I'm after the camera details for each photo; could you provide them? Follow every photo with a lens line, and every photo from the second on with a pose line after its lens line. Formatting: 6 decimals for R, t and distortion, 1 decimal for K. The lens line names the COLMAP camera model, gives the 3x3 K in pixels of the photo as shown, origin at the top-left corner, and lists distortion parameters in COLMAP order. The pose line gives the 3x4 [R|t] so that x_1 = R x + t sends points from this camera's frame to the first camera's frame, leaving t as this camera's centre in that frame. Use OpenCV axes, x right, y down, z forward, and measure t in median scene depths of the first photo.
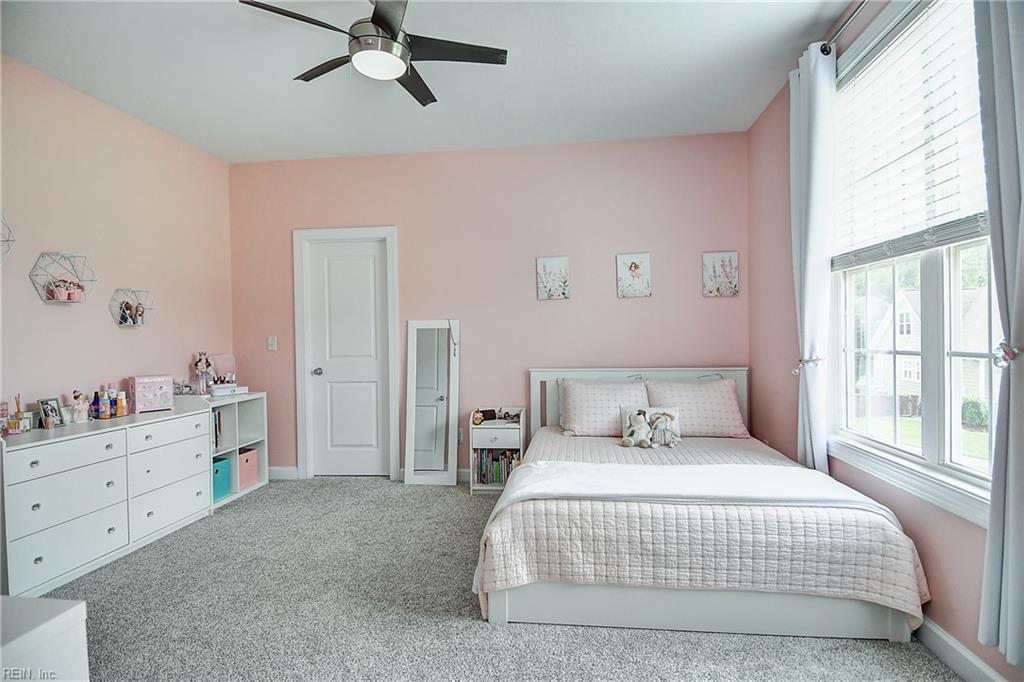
lens RADIAL K [[539.8, 0, 512.0], [0, 539.8, 341.0], [0, 0, 1]] dist [0.002785, -0.000019]
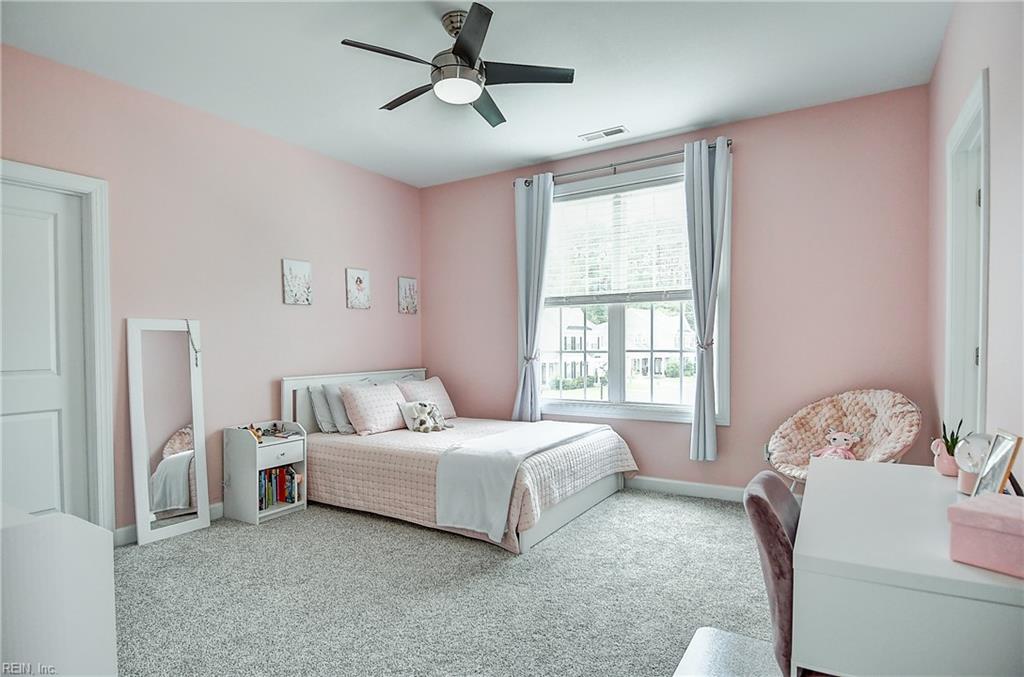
lens RADIAL K [[545.7, 0, 512.0], [0, 545.7, 366.9], [0, 0, 1]] dist [-0.003361, -0.001138]
pose [[0.419281, -0.024365, 0.907529, -0.657858], [0.017096, 0.999674, 0.018941, 0.021956], [-0.907695, 0.007574, 0.419561, 0.248210]]
